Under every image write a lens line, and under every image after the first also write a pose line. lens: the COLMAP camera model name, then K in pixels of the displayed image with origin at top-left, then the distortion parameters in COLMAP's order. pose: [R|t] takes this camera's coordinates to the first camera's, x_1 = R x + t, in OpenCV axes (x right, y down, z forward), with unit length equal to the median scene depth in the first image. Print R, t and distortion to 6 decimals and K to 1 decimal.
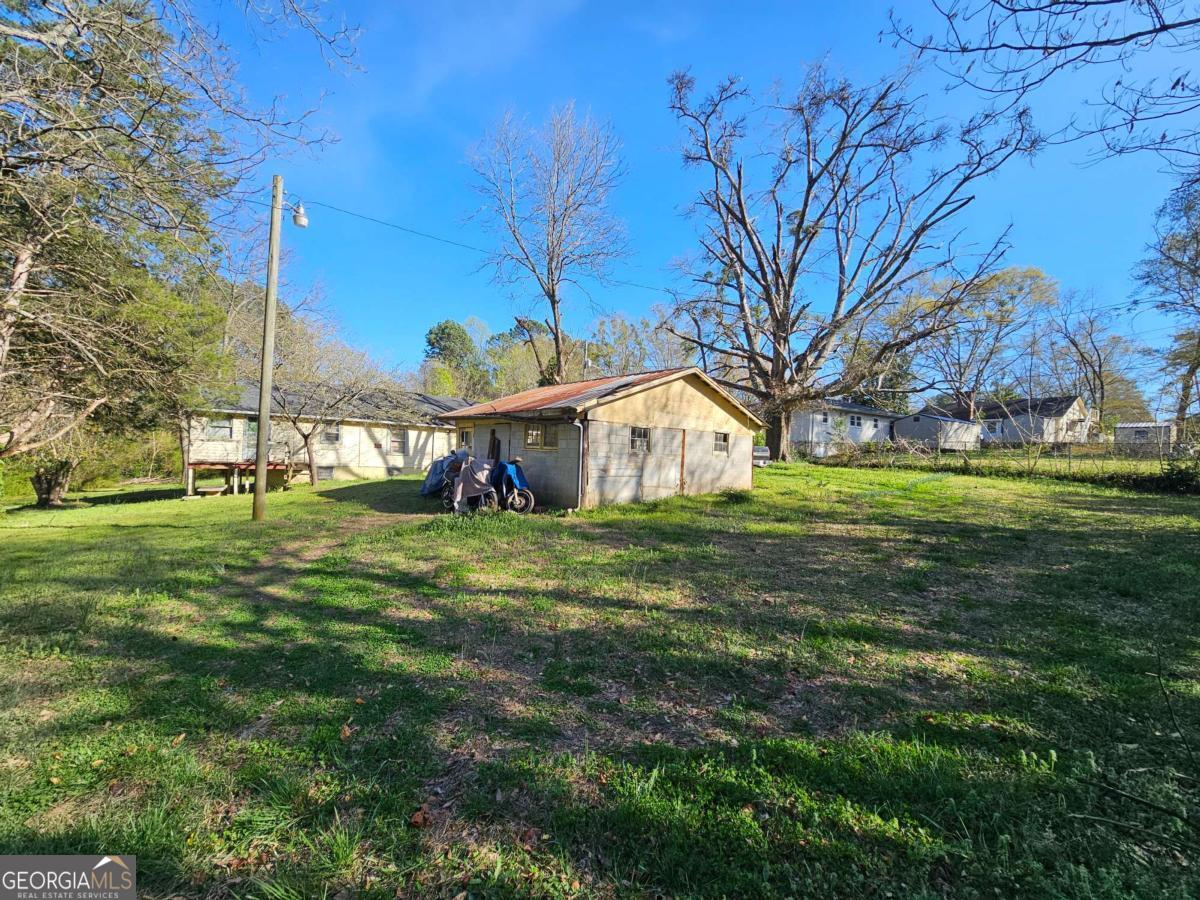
lens RADIAL K [[488.7, 0, 593.1], [0, 488.7, 448.3], [0, 0, 1]] dist [0.002900, -0.000626]
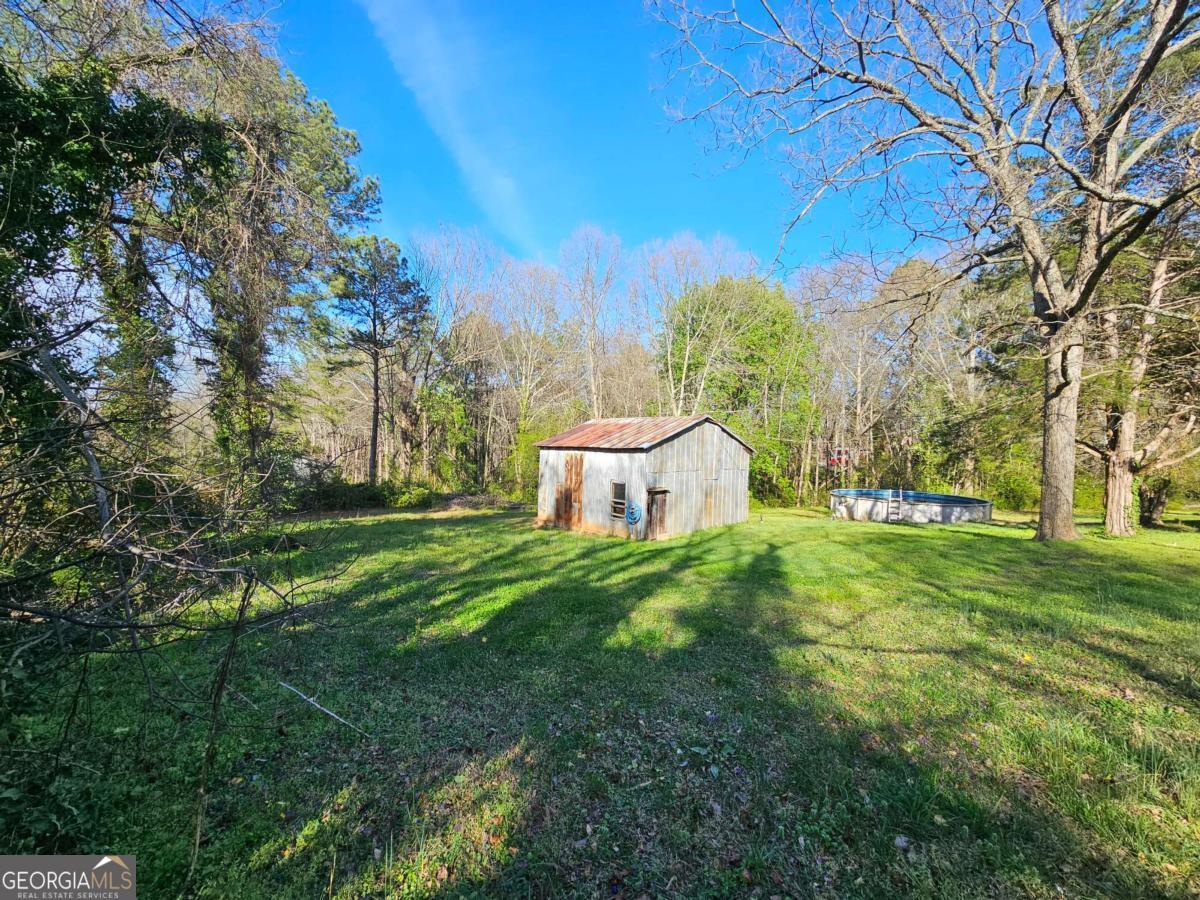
lens RADIAL K [[488.7, 0, 596.5], [0, 488.7, 448.0], [0, 0, 1]] dist [0.002900, -0.000626]
pose [[-0.022907, -0.026888, -0.999376, -0.106168], [-0.010416, 0.999590, -0.026655, 0.001840], [0.999683, 0.009799, -0.023177, -0.080450]]
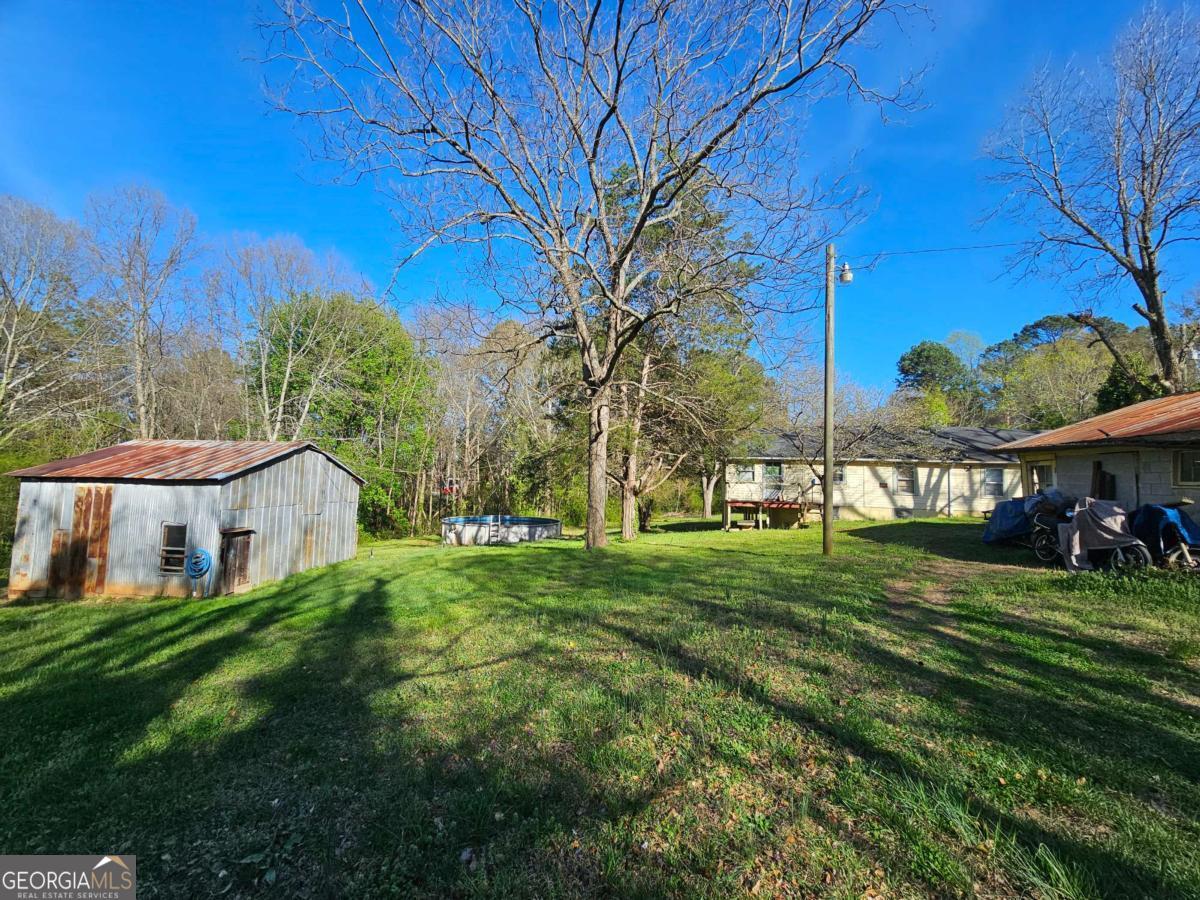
lens RADIAL K [[488.7, 0, 592.3], [0, 488.7, 449.0], [0, 0, 1]] dist [0.002900, -0.000626]
pose [[0.651913, -0.070789, -0.754982, -0.103966], [0.010610, 0.996387, -0.084262, -0.001397], [0.758220, 0.046921, 0.650309, -0.066442]]
